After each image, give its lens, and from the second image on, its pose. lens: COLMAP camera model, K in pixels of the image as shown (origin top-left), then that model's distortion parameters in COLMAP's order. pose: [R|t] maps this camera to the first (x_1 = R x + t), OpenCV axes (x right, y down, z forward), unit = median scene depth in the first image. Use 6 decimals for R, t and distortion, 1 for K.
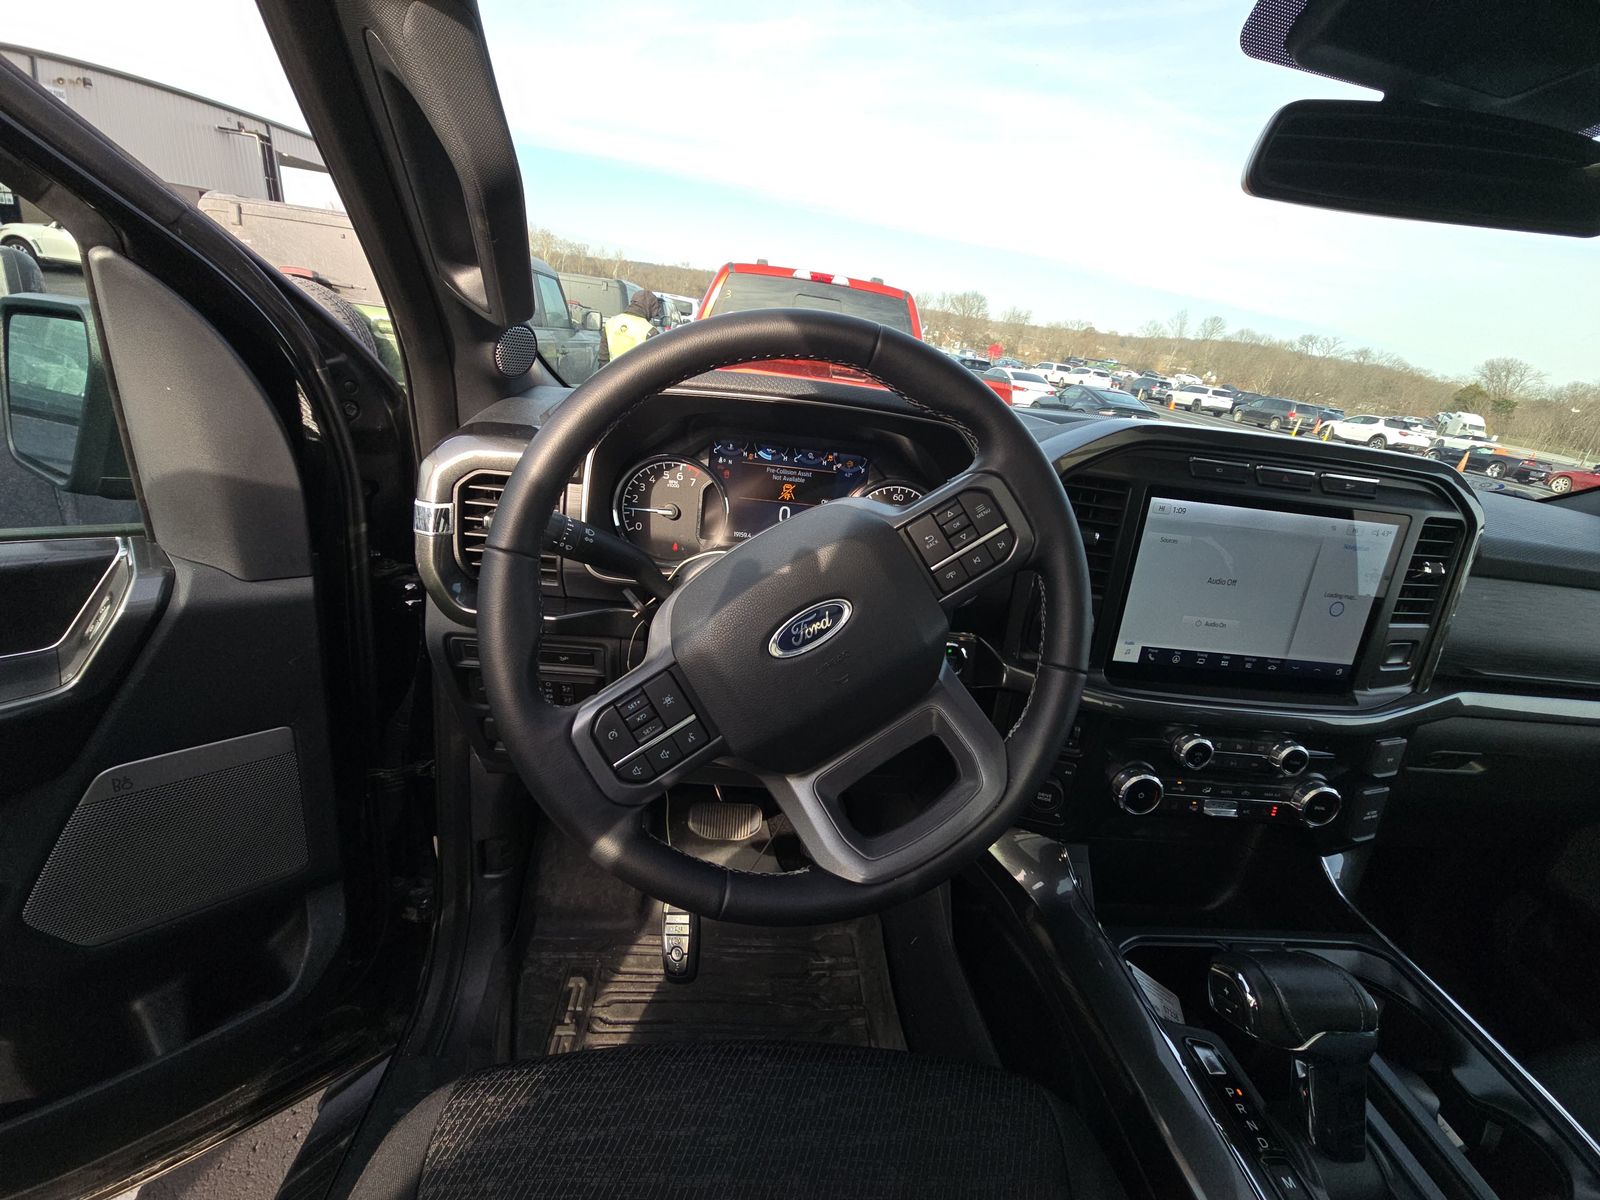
lens RADIAL K [[644.2, 0, 800.0], [0, 644.2, 600.0], [0, 0, 1]] dist [0.001794, -0.006901]
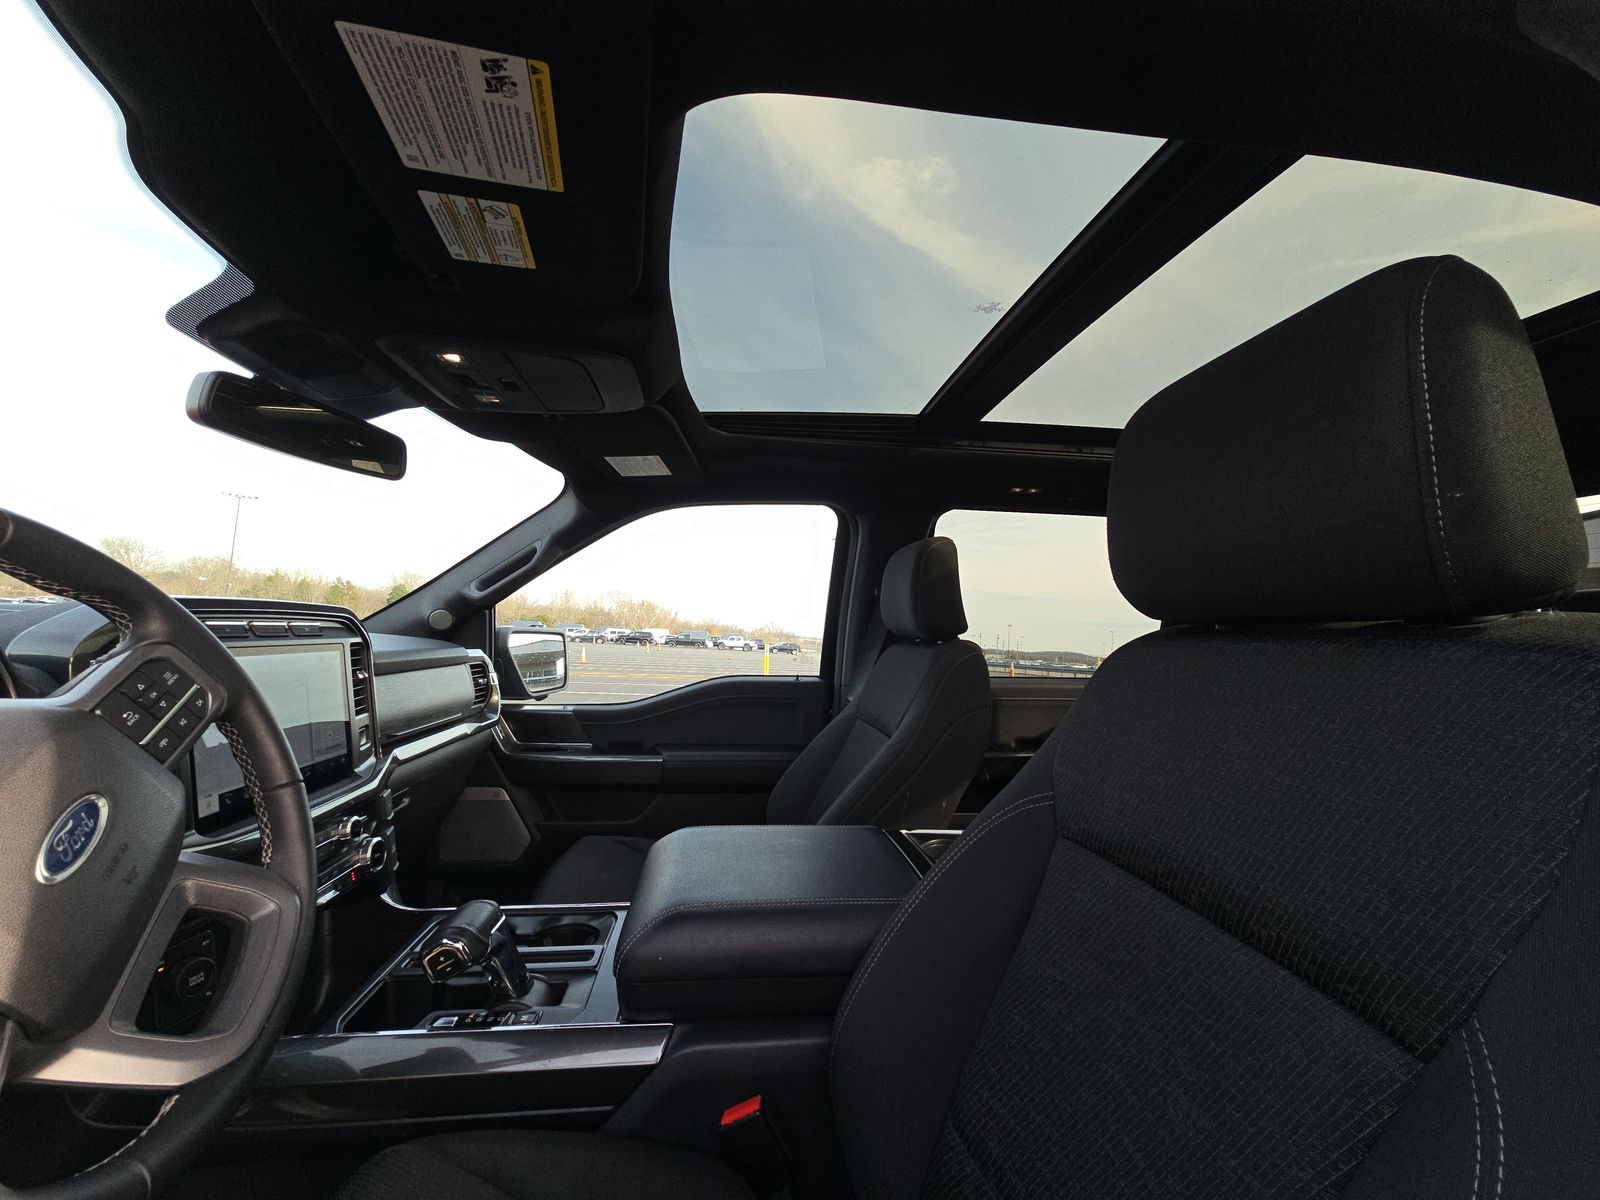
lens RADIAL K [[644.2, 0, 800.0], [0, 644.2, 600.0], [0, 0, 1]] dist [0.001794, -0.006901]
pose [[-0.044784, -0.075905, 0.996109, -0.566261], [0.333709, 0.938696, 0.086533, -0.002155], [-0.941612, 0.336286, -0.016708, -0.003484]]
